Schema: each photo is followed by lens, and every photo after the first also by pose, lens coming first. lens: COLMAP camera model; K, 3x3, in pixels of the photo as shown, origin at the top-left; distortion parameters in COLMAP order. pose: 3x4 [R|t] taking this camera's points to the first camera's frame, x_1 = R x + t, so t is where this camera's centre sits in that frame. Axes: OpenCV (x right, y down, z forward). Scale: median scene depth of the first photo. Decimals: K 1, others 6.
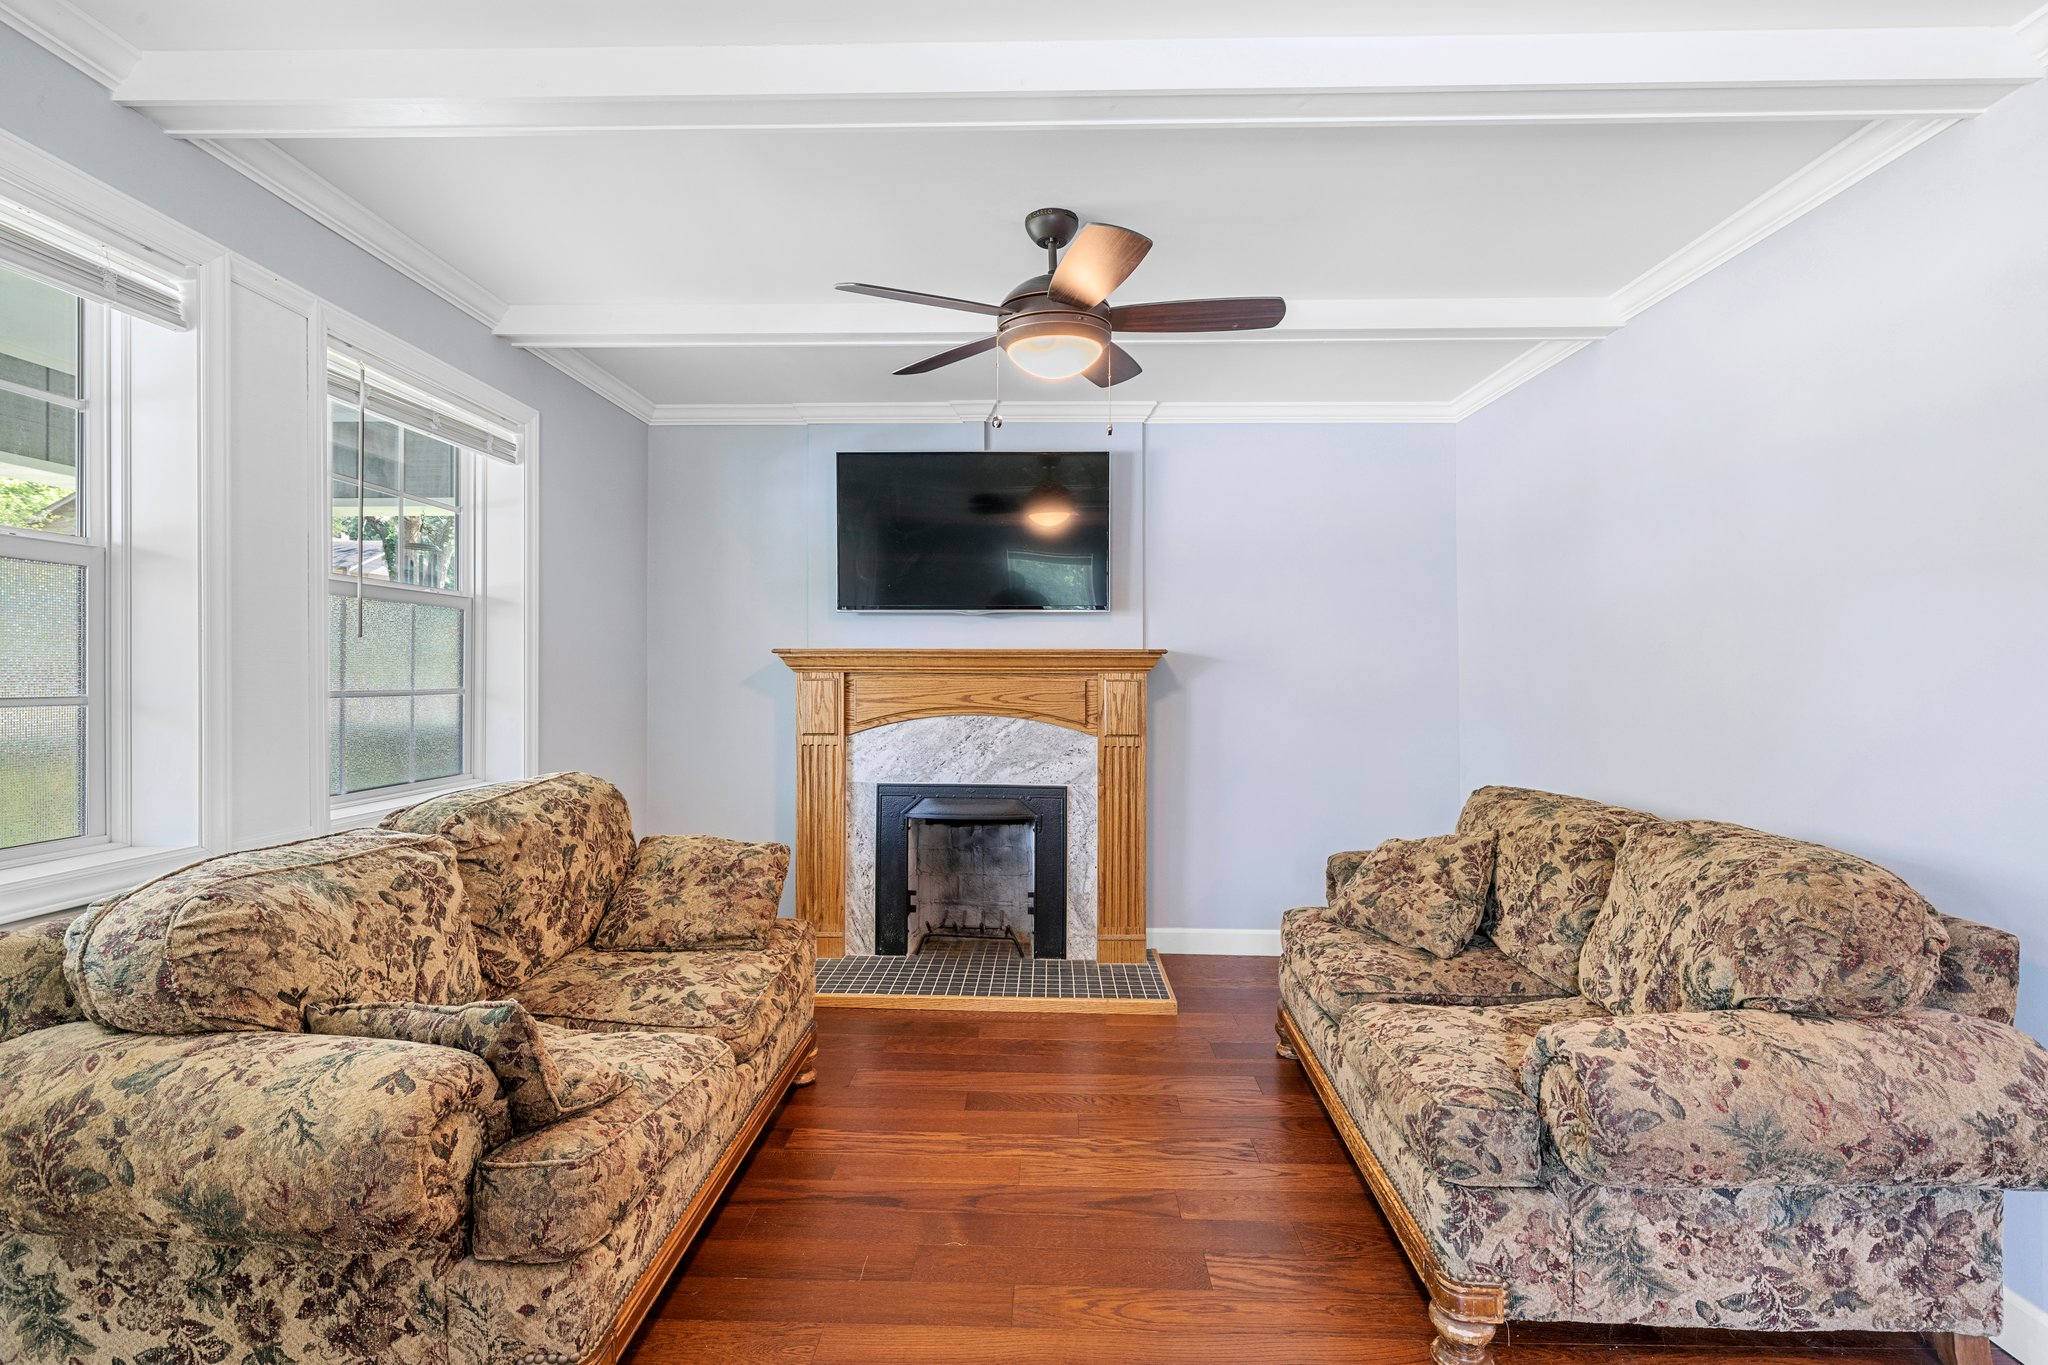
lens RADIAL K [[978.2, 0, 1033.4], [0, 978.2, 661.5], [0, 0, 1]] dist [-0.004307, 0.001021]
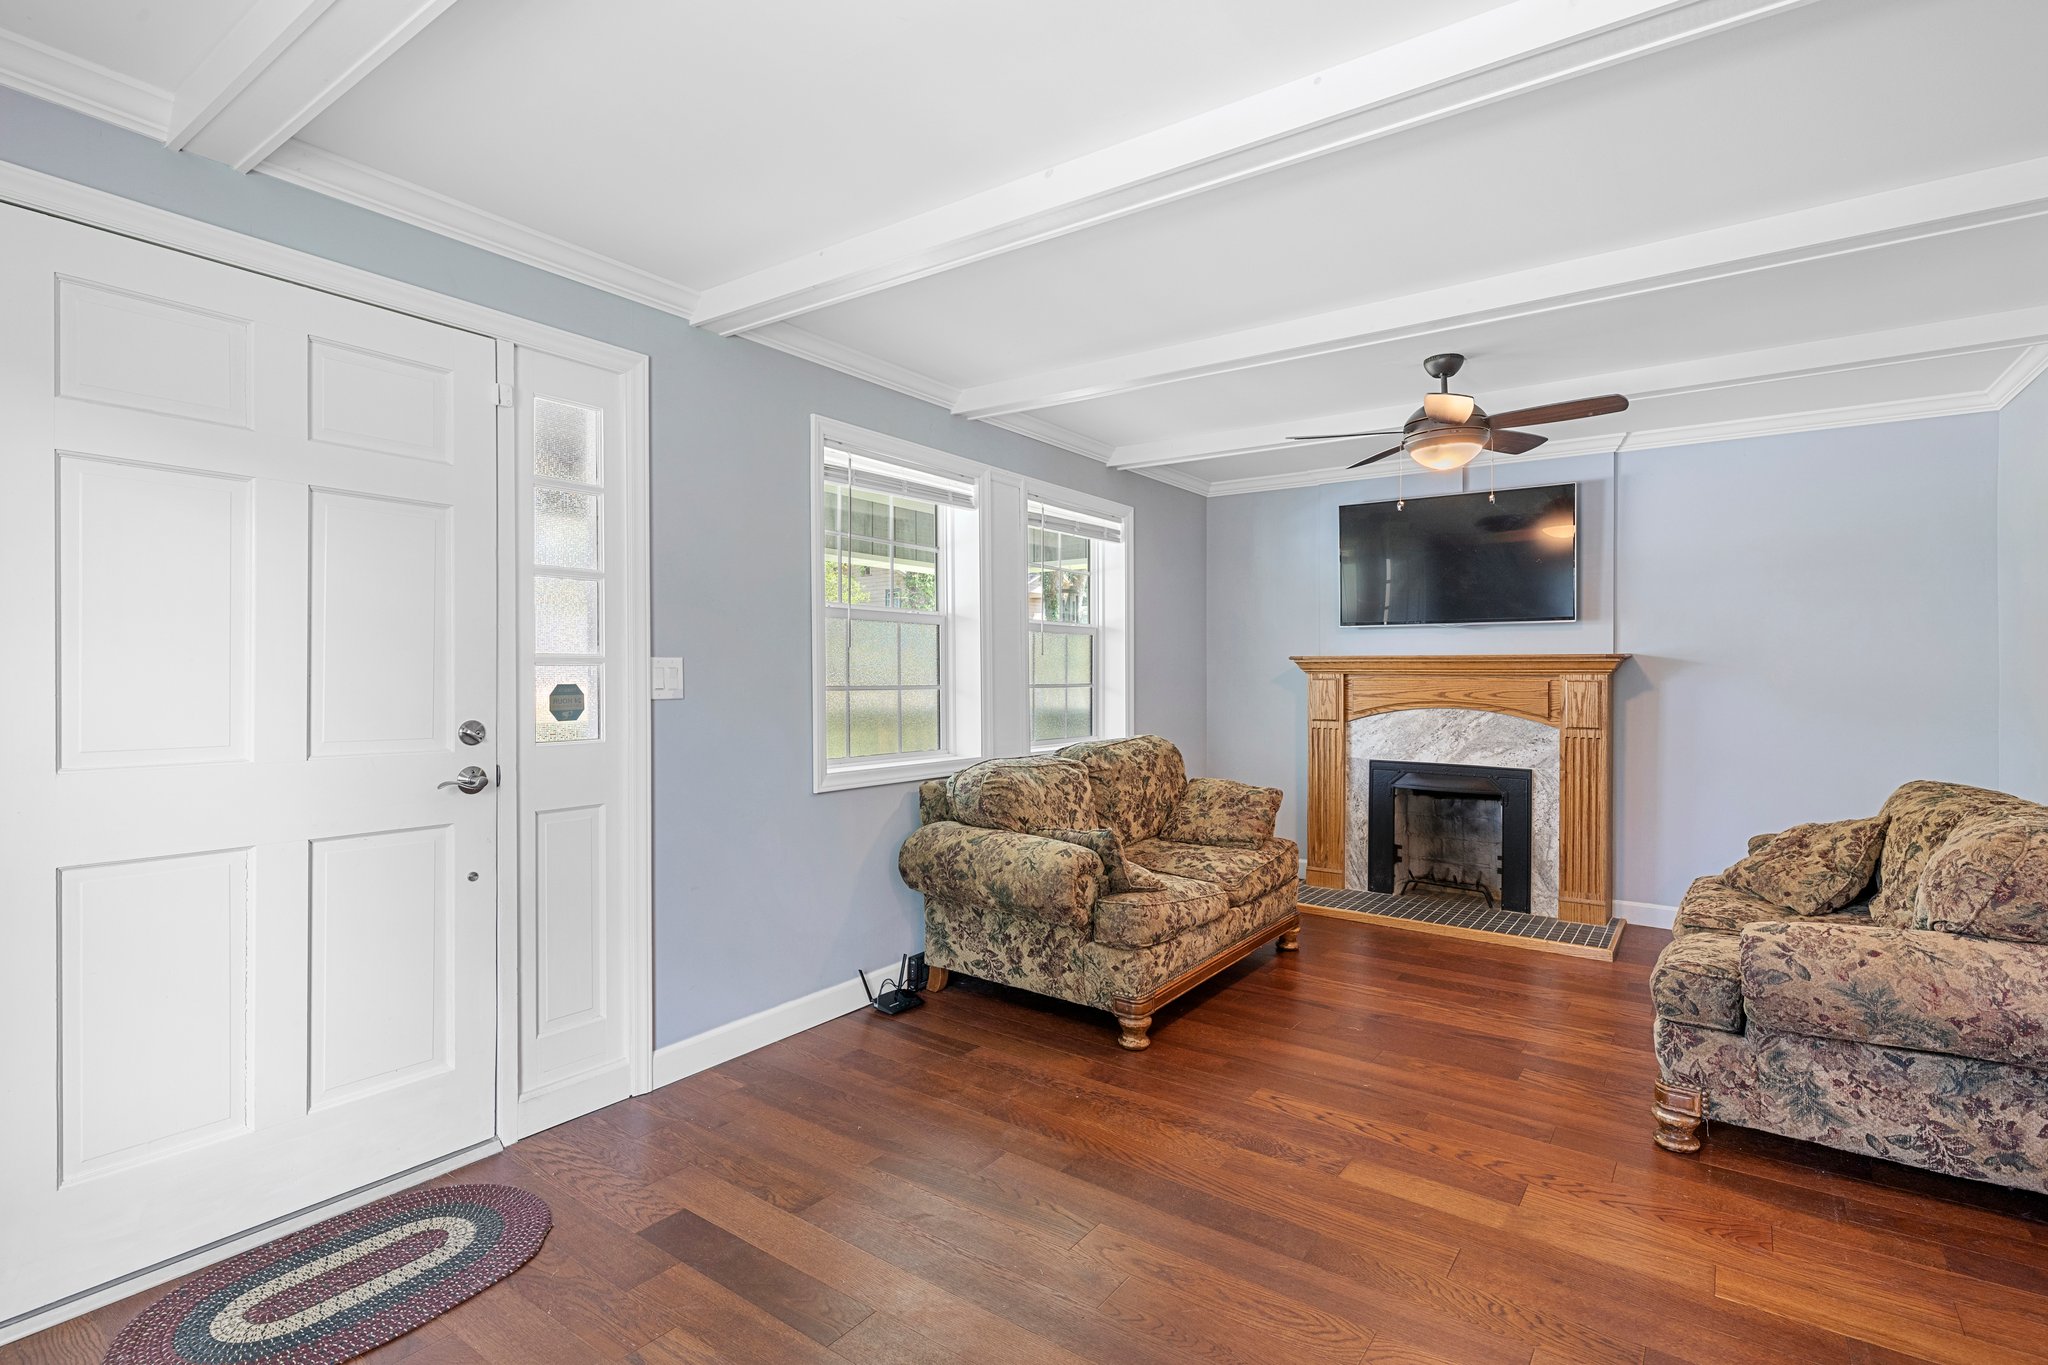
lens RADIAL K [[996.5, 0, 1032.6], [0, 996.5, 683.9], [0, 0, 1]] dist [0.002394, 0.001265]
pose [[0.828593, 0.006134, -0.559817, 0.356471], [0.006273, 0.999775, 0.020239, -0.008773], [0.559816, -0.020281, 0.828369, -0.584602]]
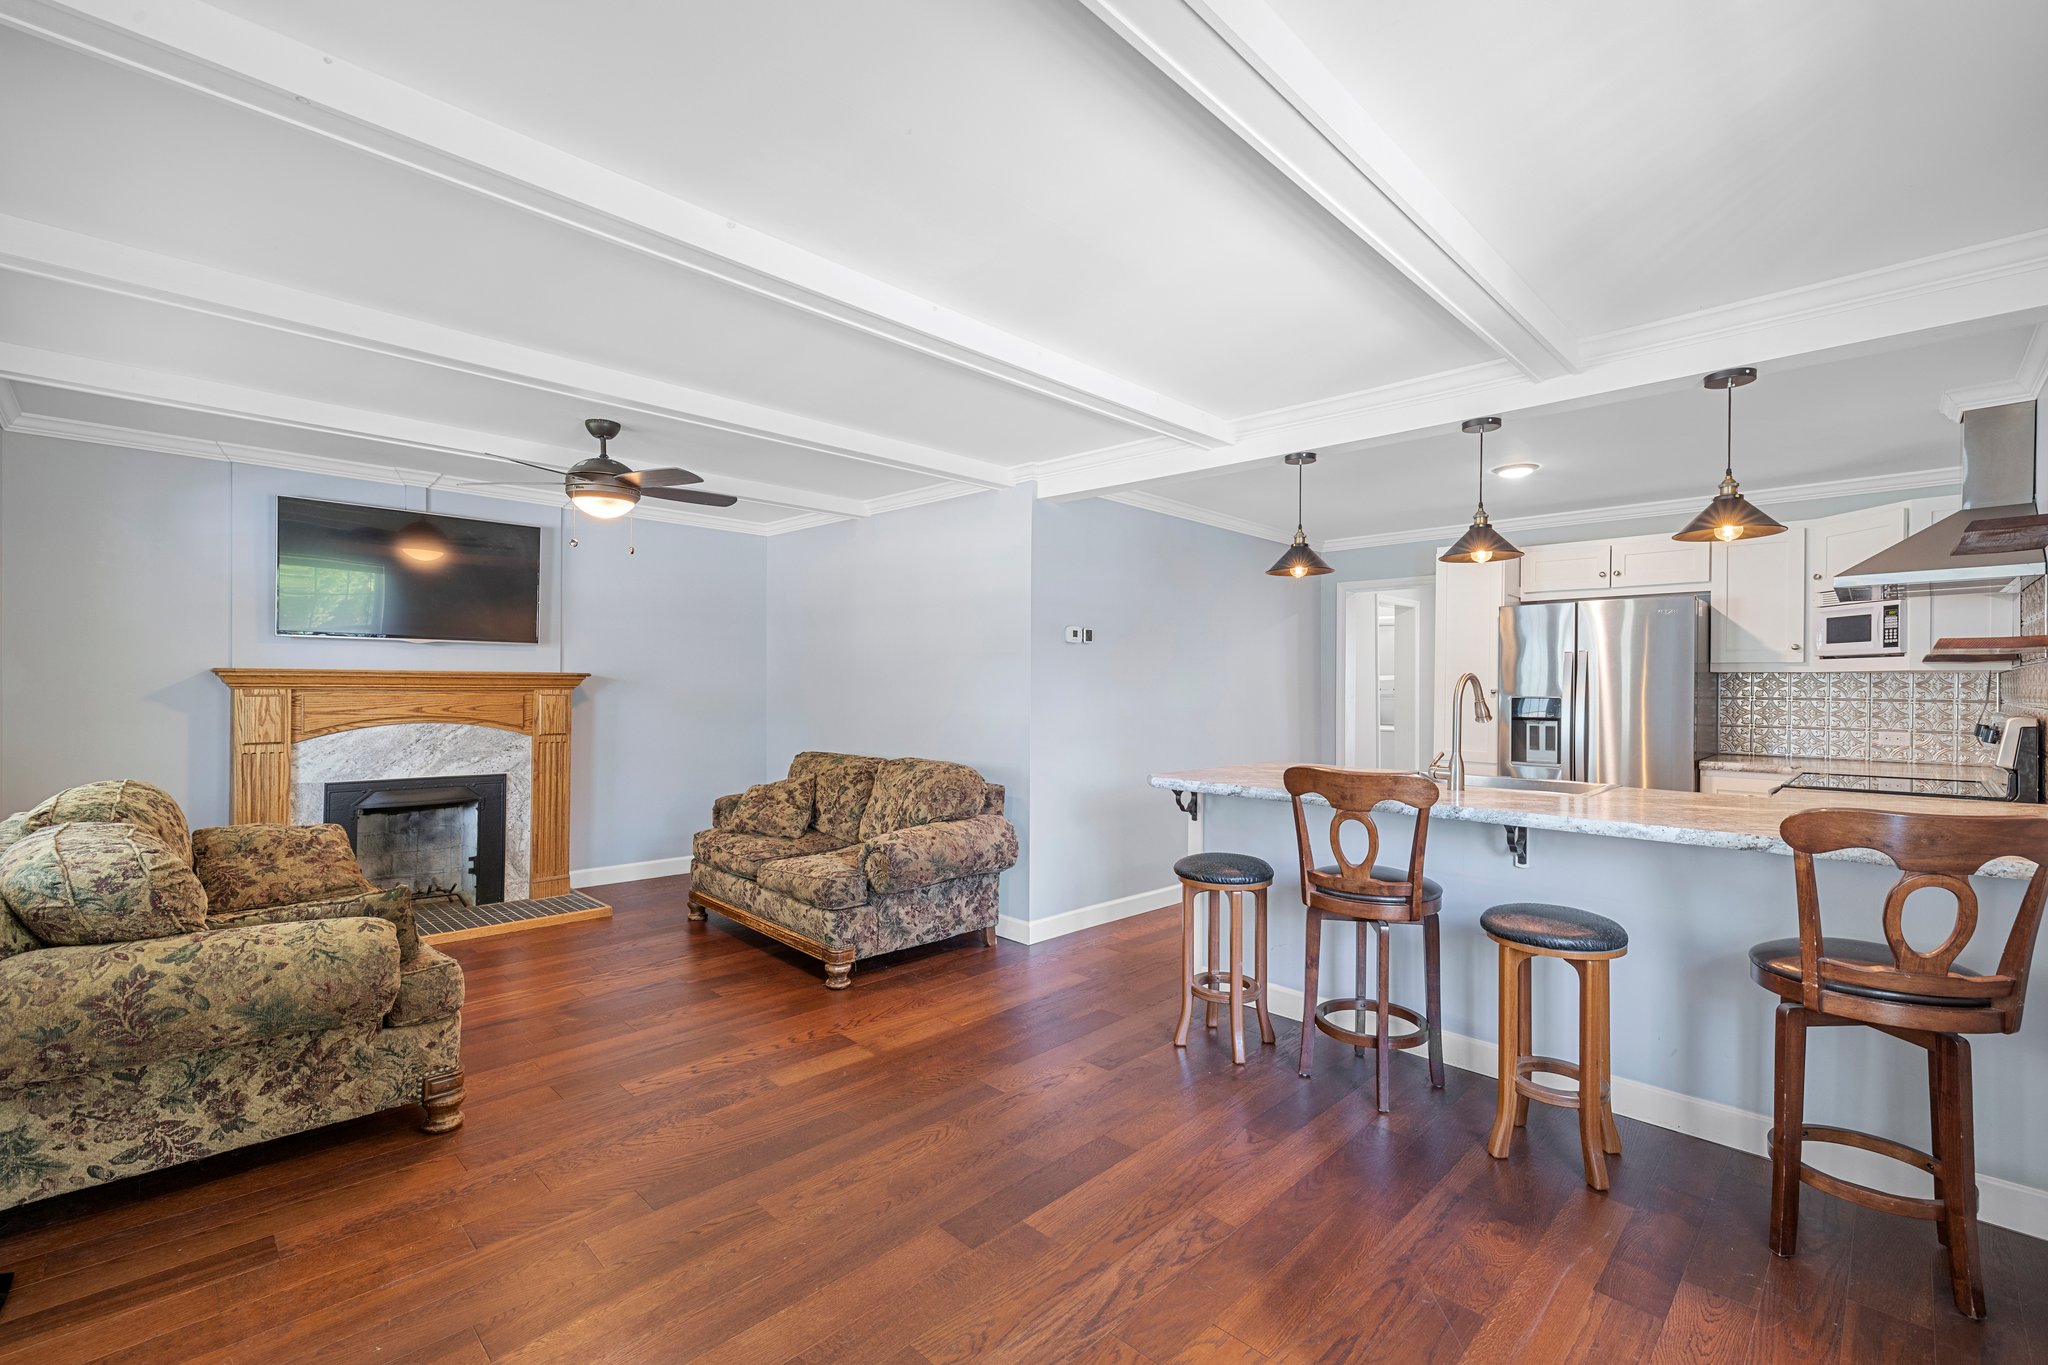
lens RADIAL K [[879.7, 0, 1041.0], [0, 879.7, 685.5], [0, 0, 1]] dist [-0.011519, 0.008689]
pose [[0.676466, 0.003005, 0.736468, -0.606344], [-0.017154, 0.999785, 0.011676, -0.034899], [-0.736274, -0.020532, 0.676372, -0.604229]]
